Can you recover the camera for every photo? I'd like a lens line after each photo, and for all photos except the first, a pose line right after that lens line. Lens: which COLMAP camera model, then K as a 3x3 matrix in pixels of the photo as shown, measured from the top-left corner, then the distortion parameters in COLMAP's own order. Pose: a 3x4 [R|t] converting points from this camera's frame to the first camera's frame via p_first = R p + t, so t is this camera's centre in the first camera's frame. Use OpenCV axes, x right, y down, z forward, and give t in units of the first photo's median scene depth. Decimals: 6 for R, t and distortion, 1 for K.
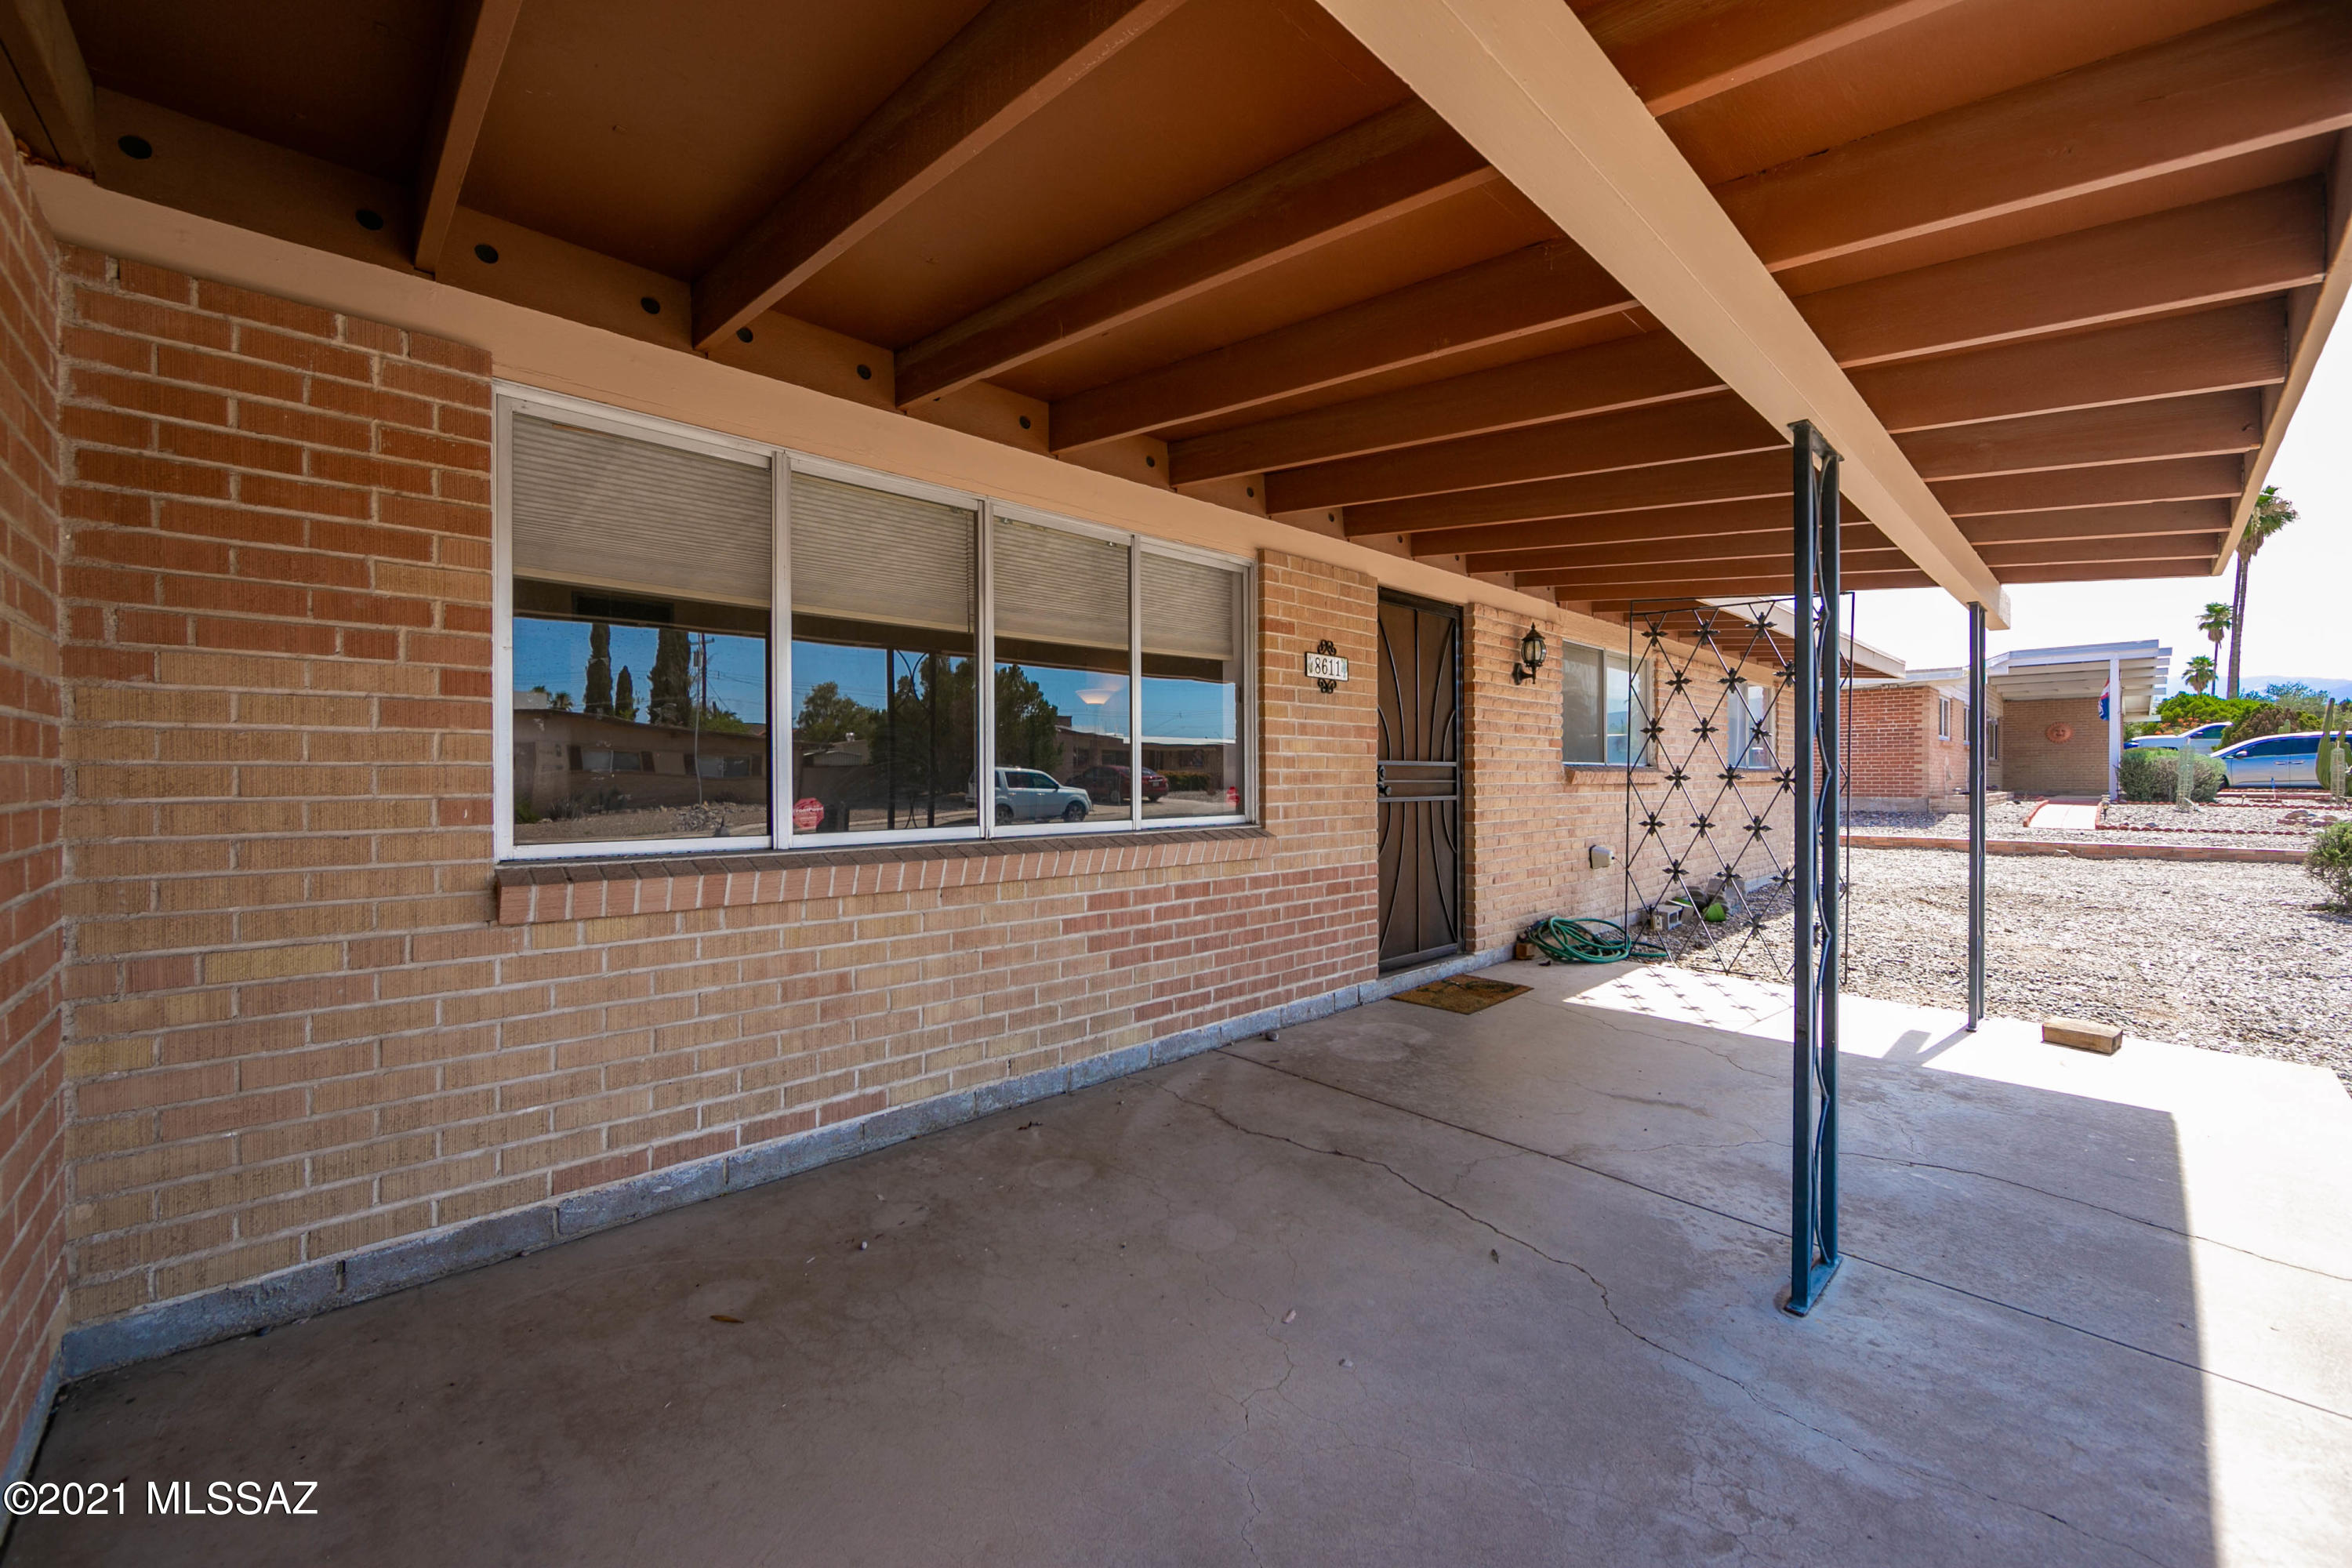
lens RADIAL K [[931.8, 0, 1176.9], [0, 931.8, 773.4], [0, 0, 1]] dist [-0.008934, 0.002221]
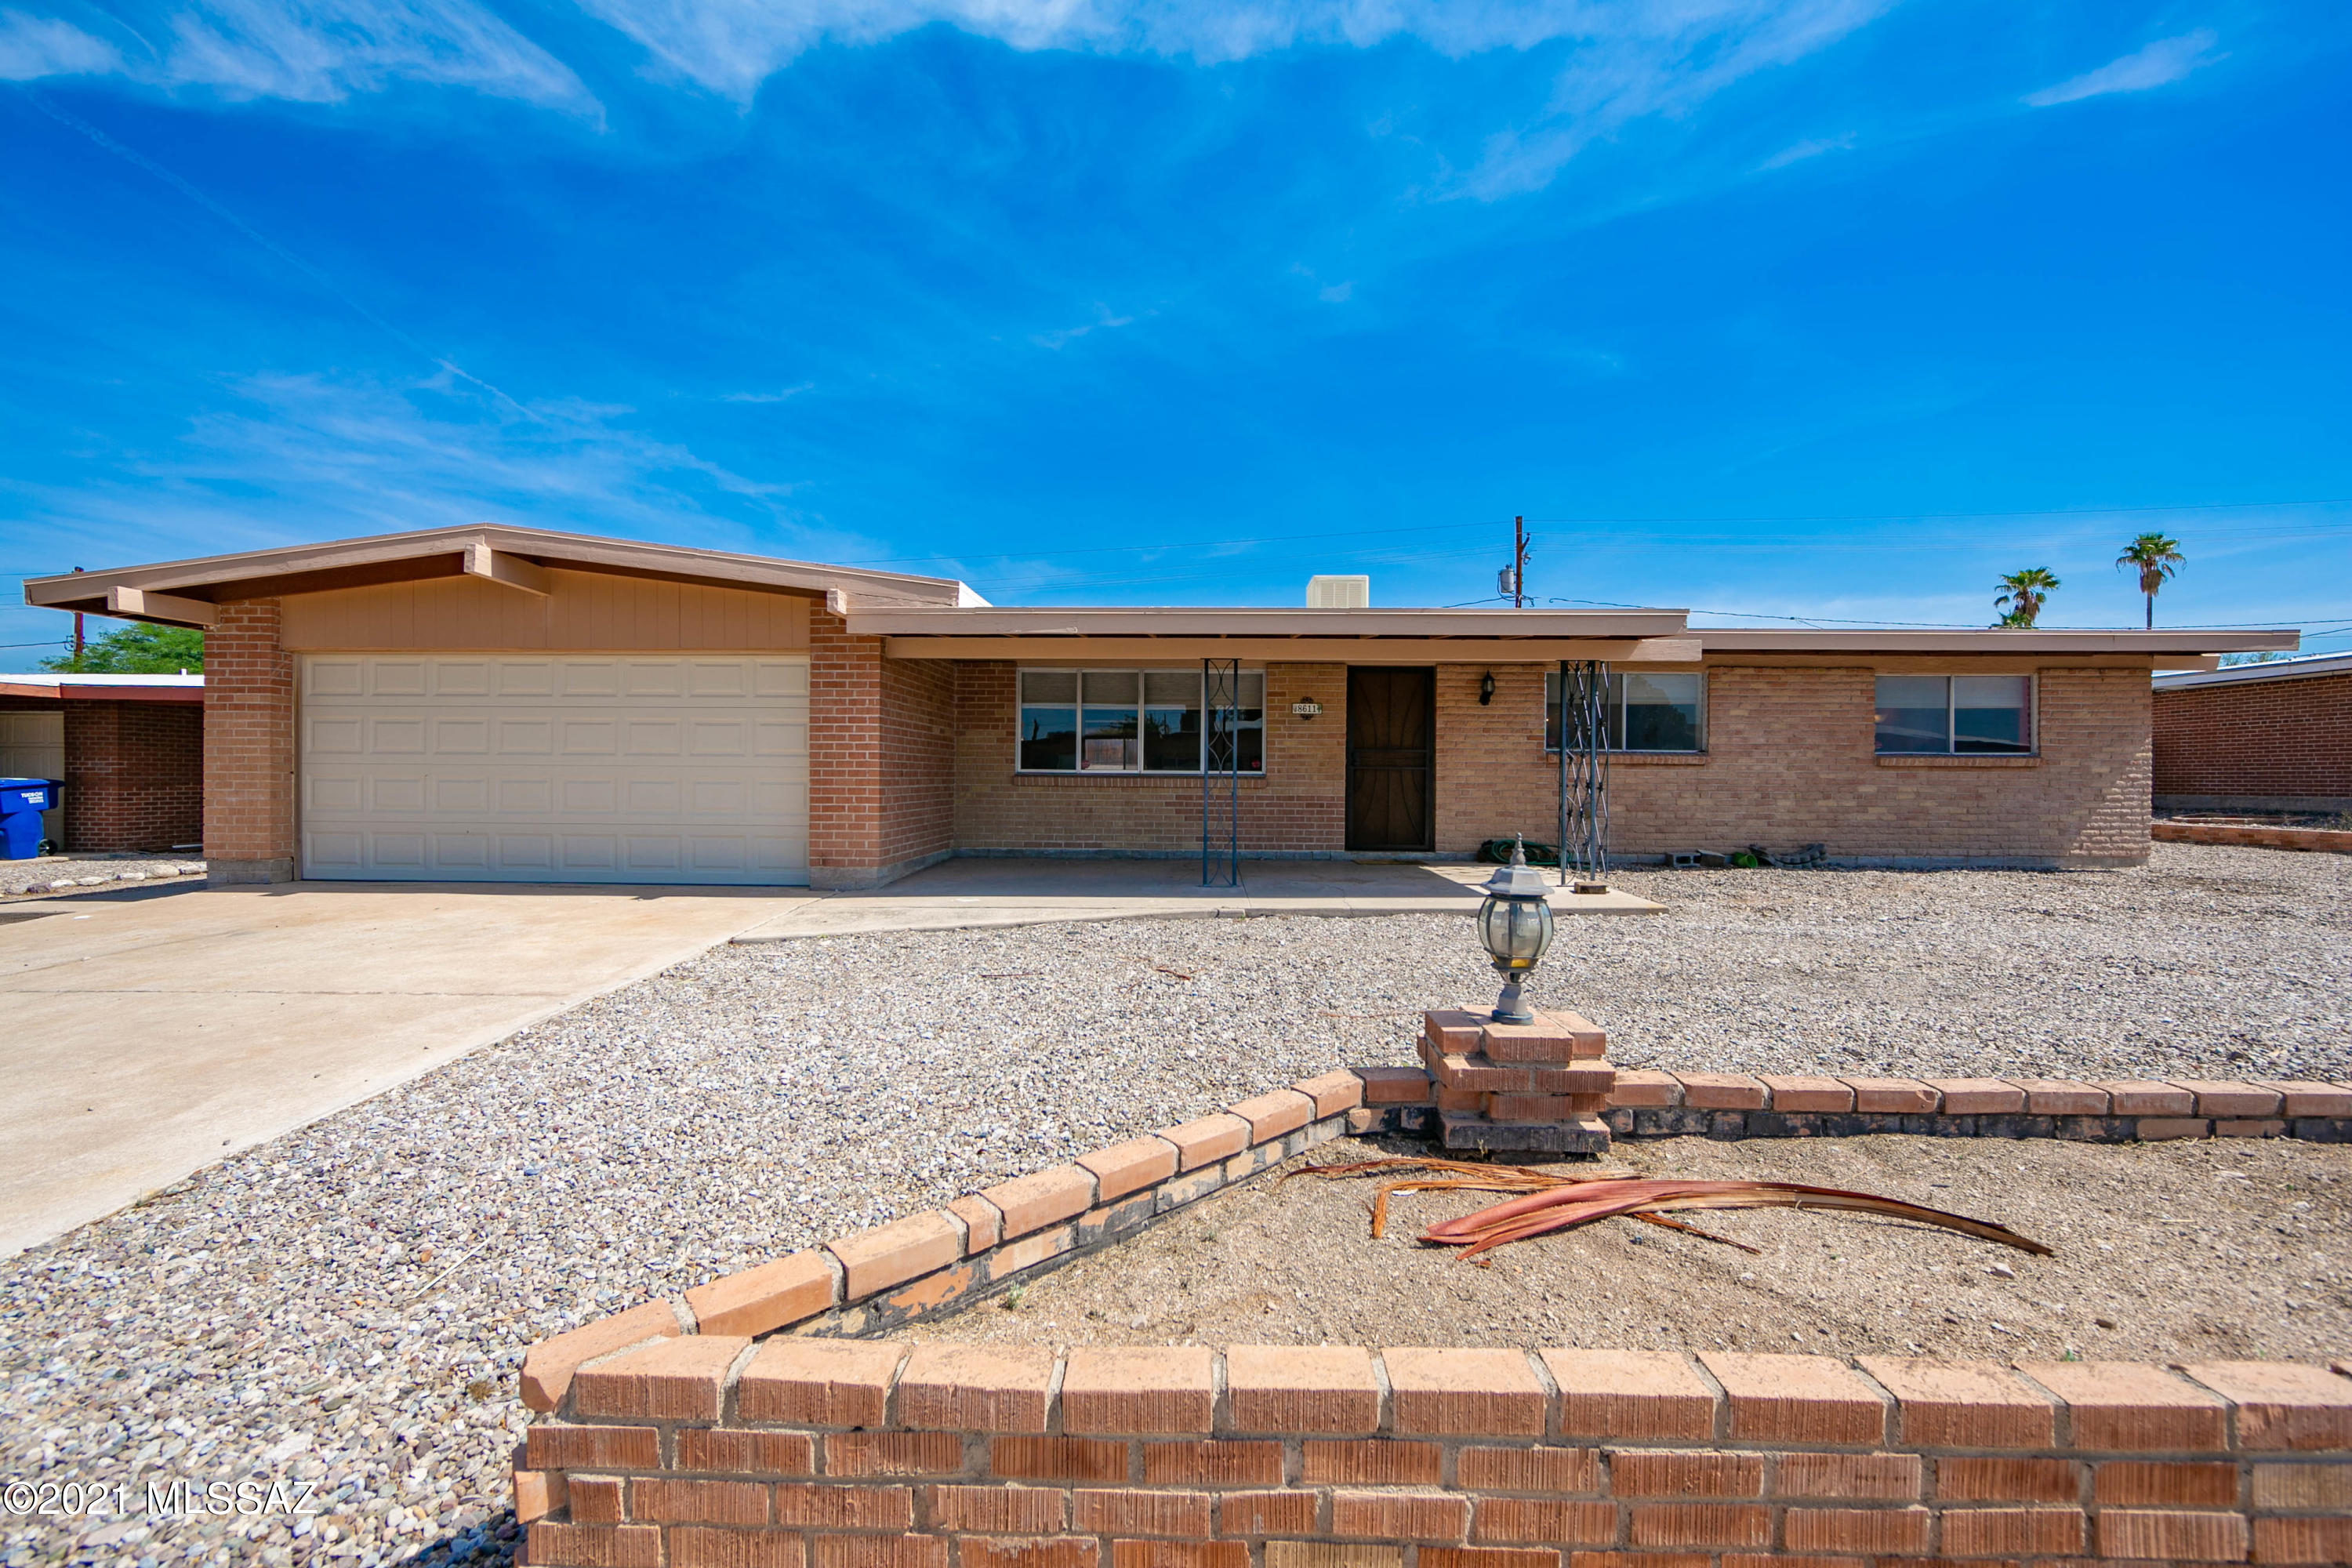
lens RADIAL K [[931.8, 0, 1176.9], [0, 931.8, 788.2], [0, 0, 1]] dist [-0.008934, 0.002221]
pose [[0.706717, 0.005809, -0.707472, 1.794319], [-0.006939, 0.999975, 0.001279, 0.094472], [0.707462, 0.004005, 0.706740, -0.983584]]
